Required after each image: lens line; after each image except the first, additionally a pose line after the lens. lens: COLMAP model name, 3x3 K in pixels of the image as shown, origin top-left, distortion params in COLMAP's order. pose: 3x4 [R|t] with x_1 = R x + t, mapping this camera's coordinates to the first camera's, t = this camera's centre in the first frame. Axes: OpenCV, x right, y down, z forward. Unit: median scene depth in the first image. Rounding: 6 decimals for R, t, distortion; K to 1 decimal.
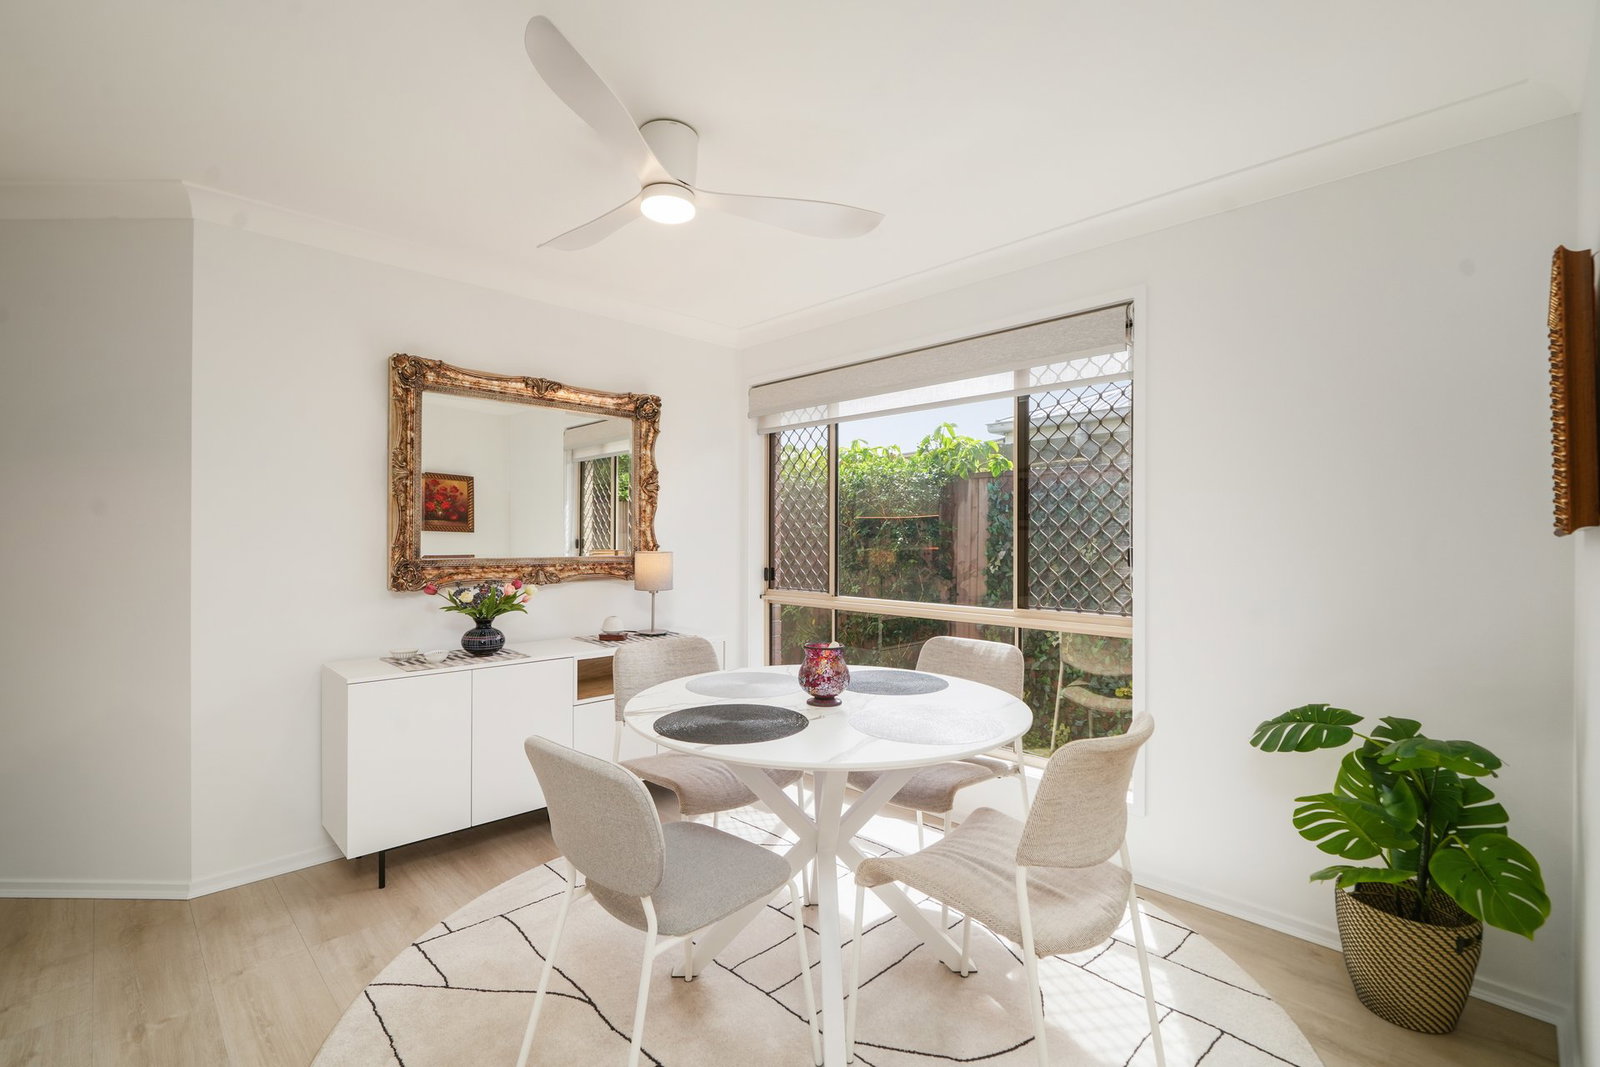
lens RADIAL K [[613.8, 0, 776.3], [0, 613.8, 535.9], [0, 0, 1]] dist [-0.003947, -0.000018]
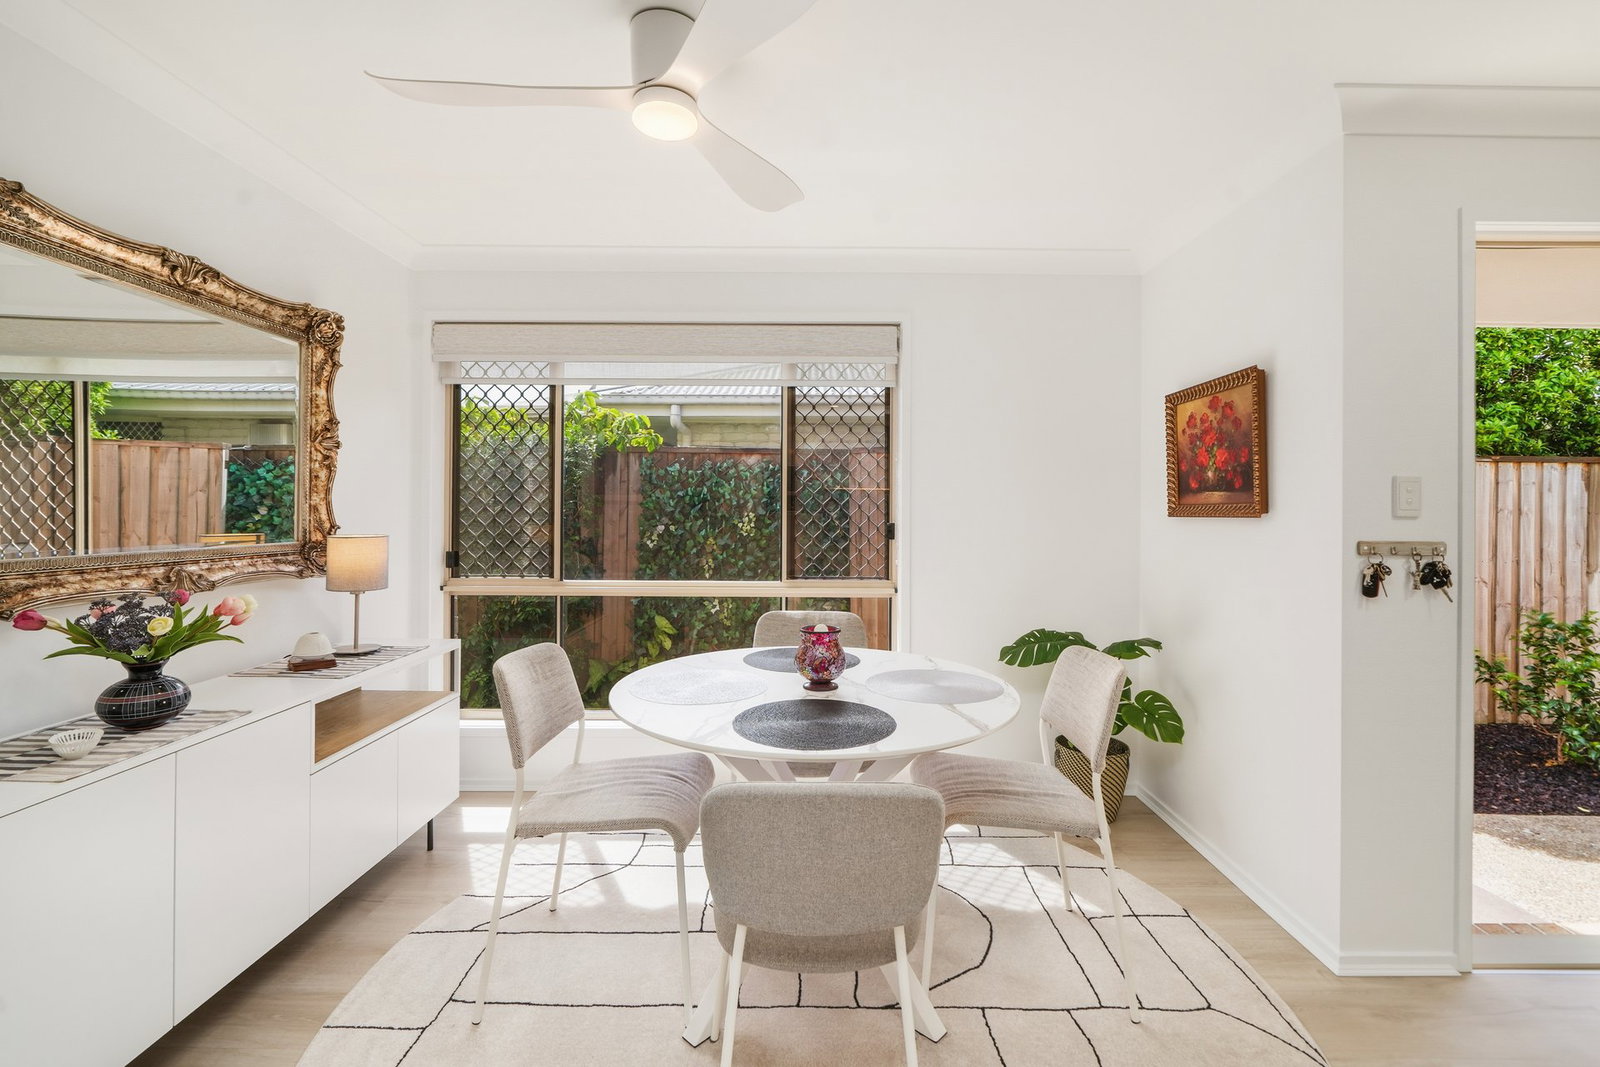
lens RADIAL K [[660.0, 0, 700.8], [0, 660.0, 503.1], [0, 0, 1]] dist [-0.007744, -0.000101]
pose [[0.761248, 0.006195, 0.648432, -0.370355], [-0.003414, 0.999979, -0.005546, -0.008458], [-0.648452, 0.002008, 0.761253, 0.155002]]
